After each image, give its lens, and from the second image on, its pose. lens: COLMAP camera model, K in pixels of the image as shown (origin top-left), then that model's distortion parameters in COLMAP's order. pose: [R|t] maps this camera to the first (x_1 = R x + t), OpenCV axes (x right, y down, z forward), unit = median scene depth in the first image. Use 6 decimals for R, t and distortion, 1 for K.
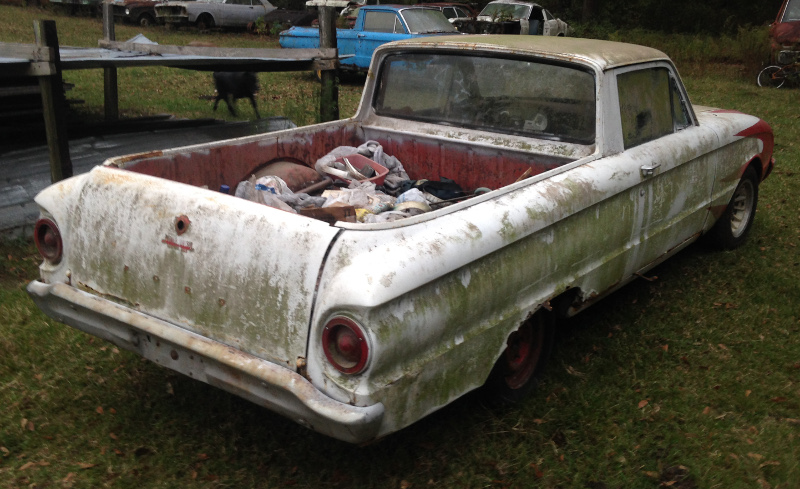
lens RADIAL K [[816.4, 0, 400.0], [0, 816.4, 244.5], [0, 0, 1]] dist [0.131252, 0.001770]
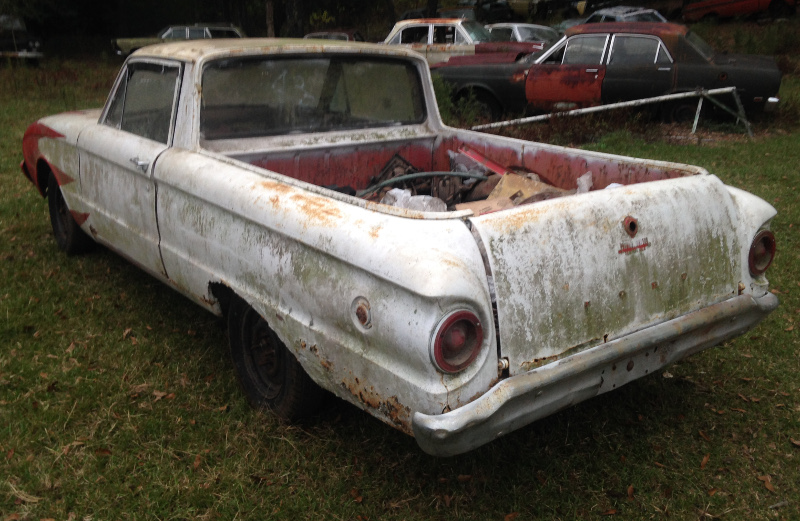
lens RADIAL K [[754.0, 0, 400.0], [0, 754.0, 260.5], [0, 0, 1]] dist [0.095154, -0.001139]
pose [[0.283229, -0.304174, 0.909538, -1.088322], [0.291494, 0.930808, 0.220516, -0.244163], [-0.913681, 0.202668, 0.352297, 0.892949]]
